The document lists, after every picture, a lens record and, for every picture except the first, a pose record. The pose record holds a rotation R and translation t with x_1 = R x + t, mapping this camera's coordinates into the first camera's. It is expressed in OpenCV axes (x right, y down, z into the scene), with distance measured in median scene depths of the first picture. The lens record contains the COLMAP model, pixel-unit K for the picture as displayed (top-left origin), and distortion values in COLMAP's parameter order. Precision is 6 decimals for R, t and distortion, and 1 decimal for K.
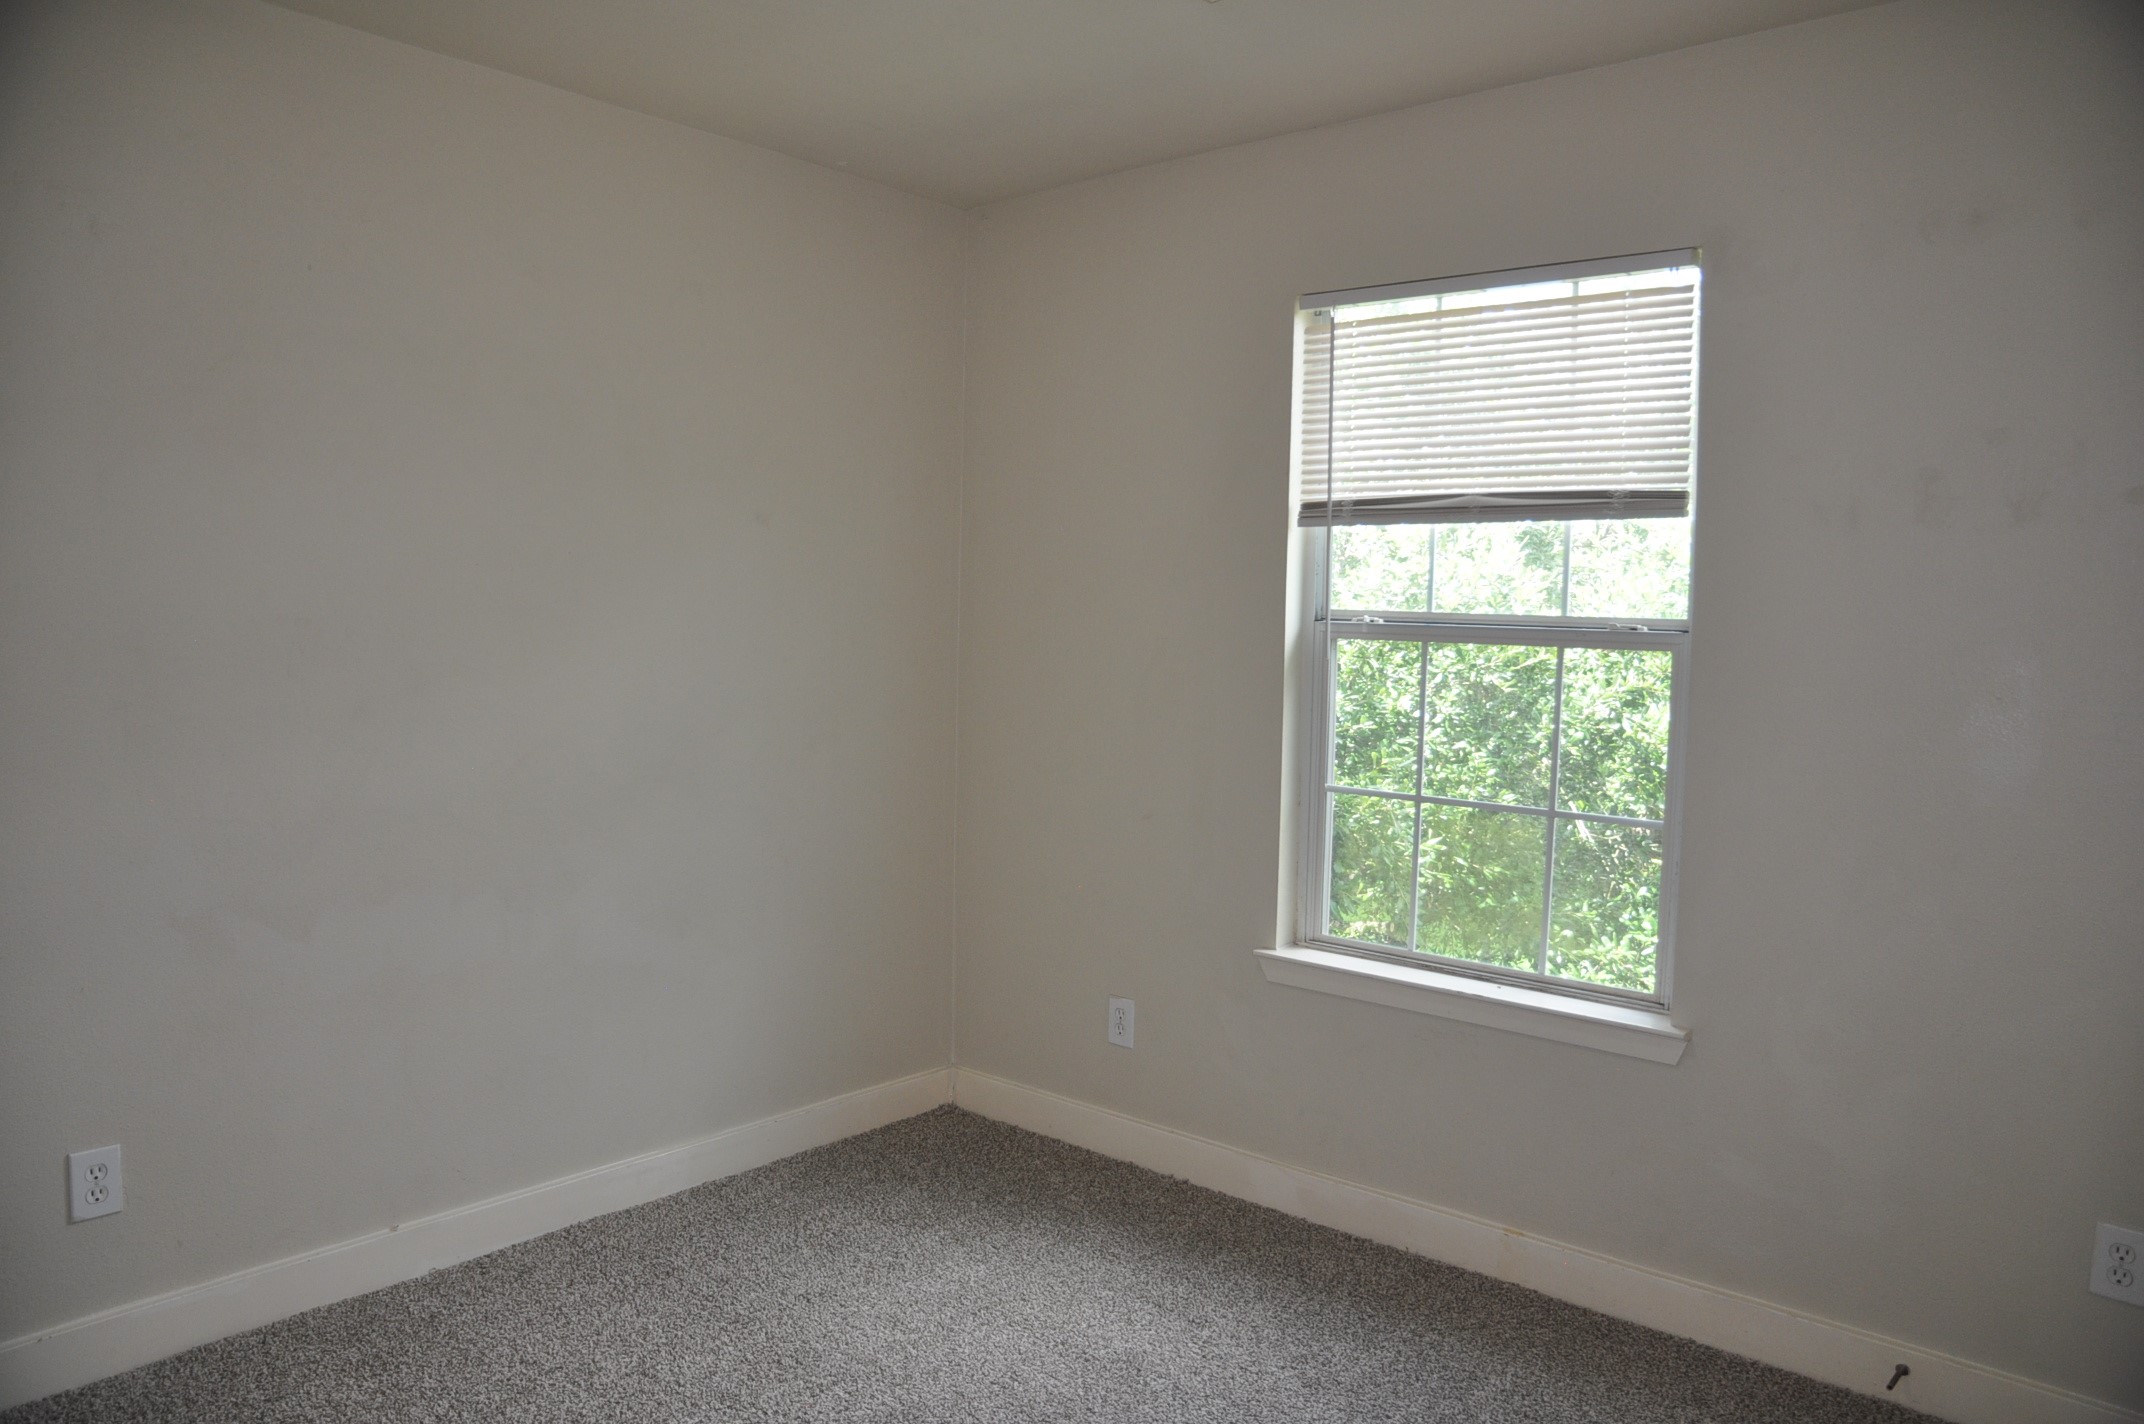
lens RADIAL K [[1503.3, 0, 1072.0], [0, 1503.3, 712.0], [0, 0, 1]] dist [-0.005299, -0.000859]
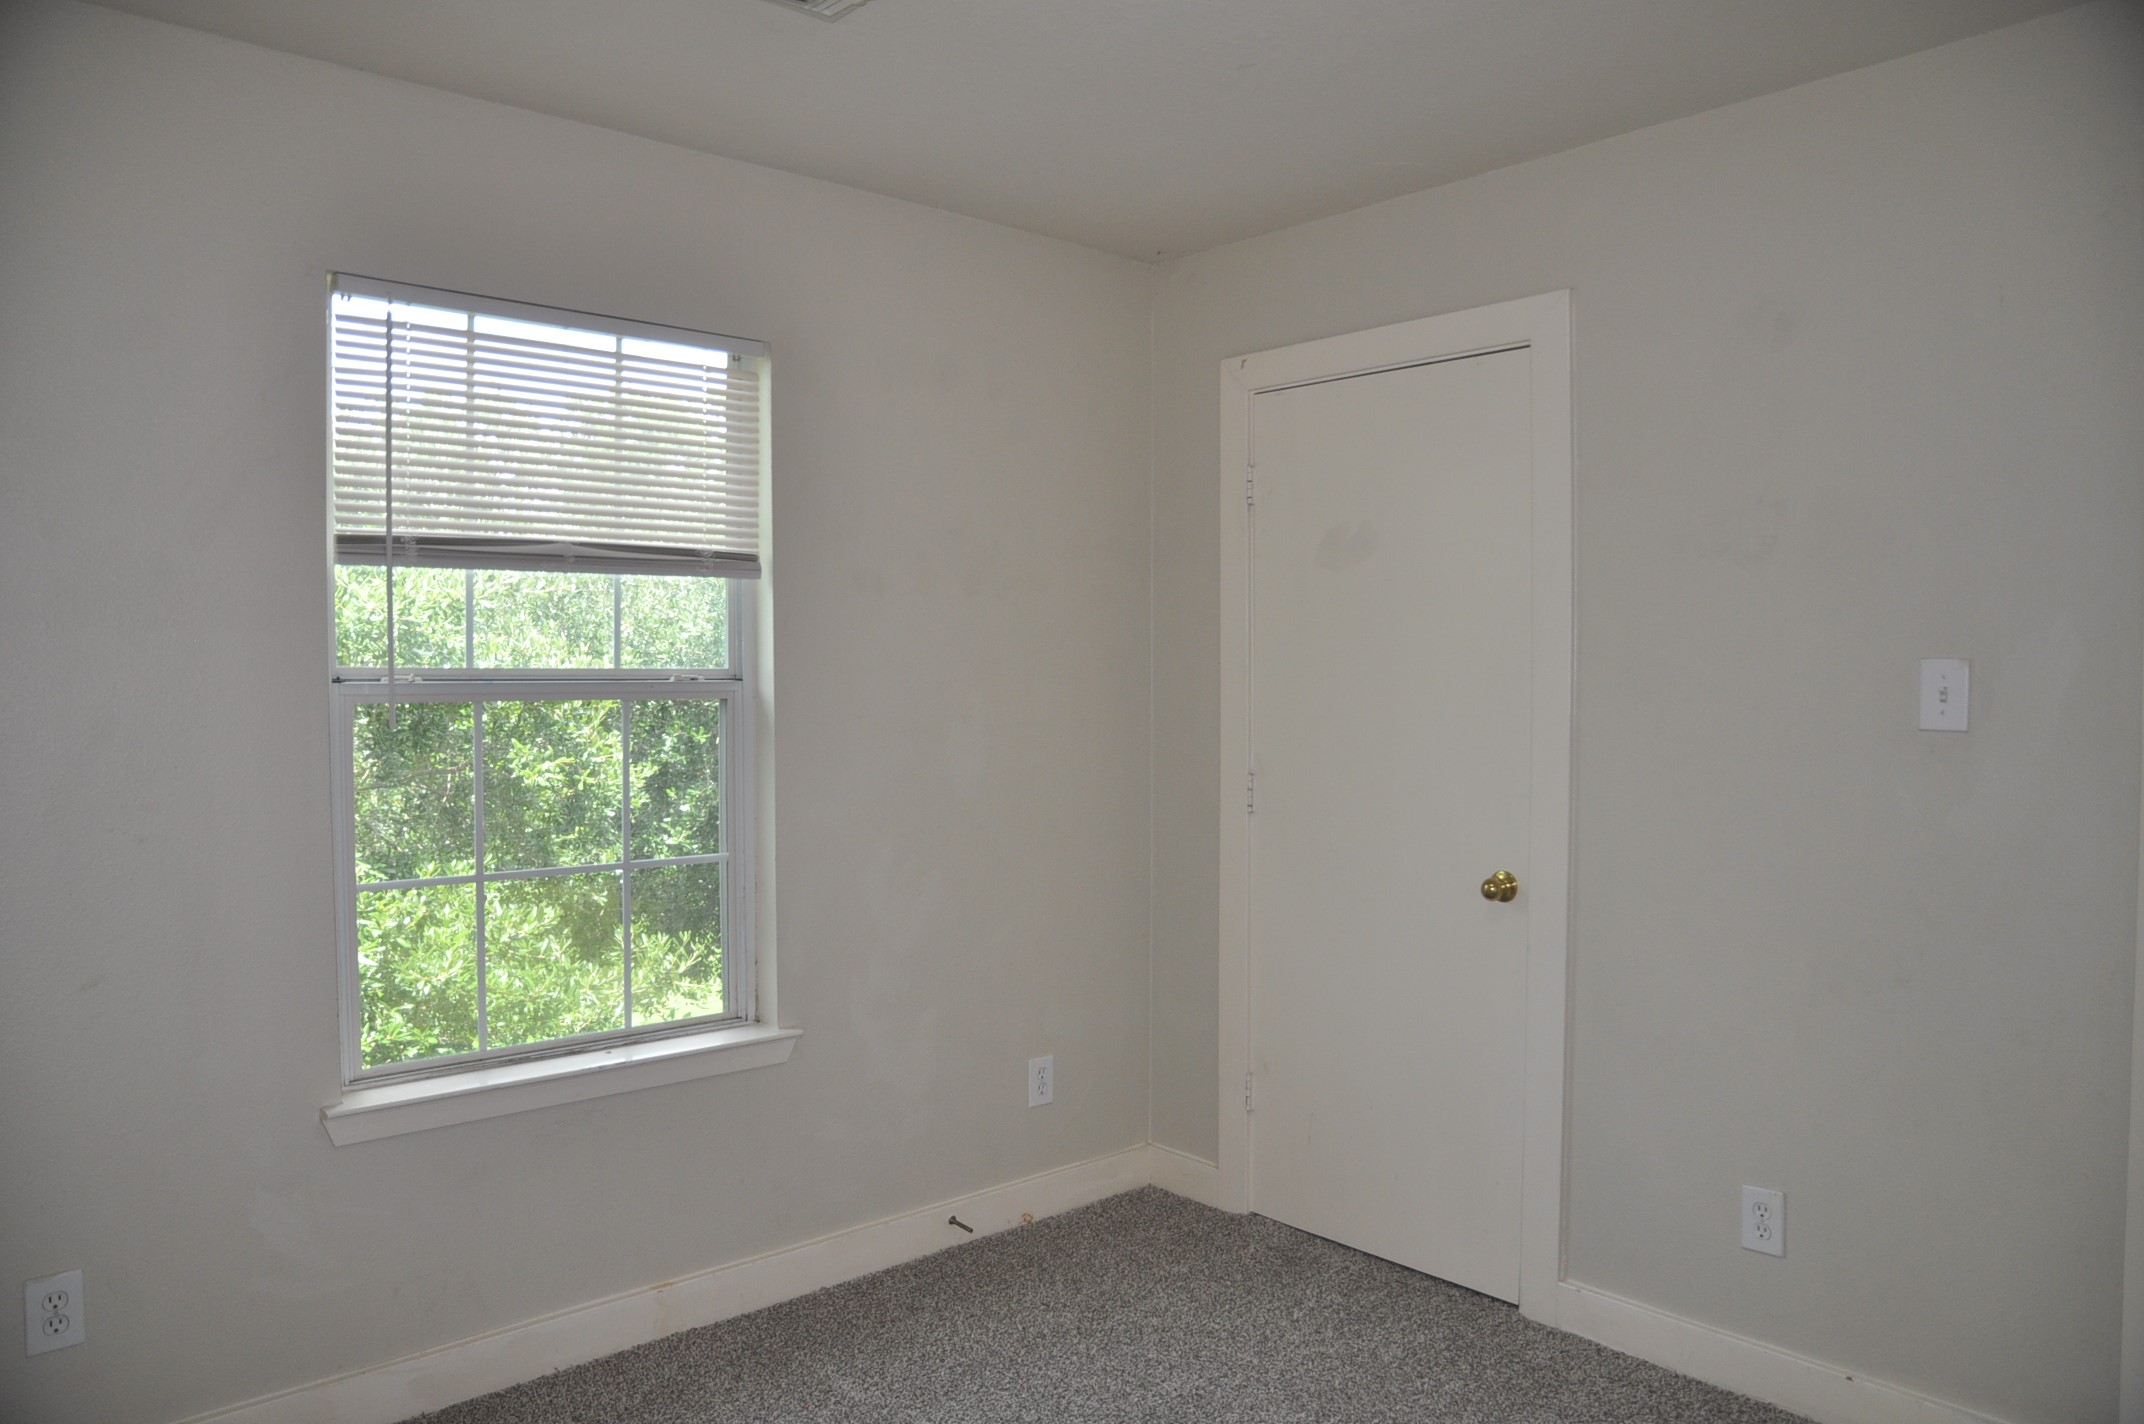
lens RADIAL K [[1554.5, 0, 1071.7], [0, 1554.5, 741.1], [0, 0, 1]] dist [0.004134, 0.000789]
pose [[0.174750, -0.068970, 0.982194, -0.622648], [0.076442, 0.995483, 0.056303, -0.049349], [-0.981641, 0.065242, 0.179232, 0.502837]]
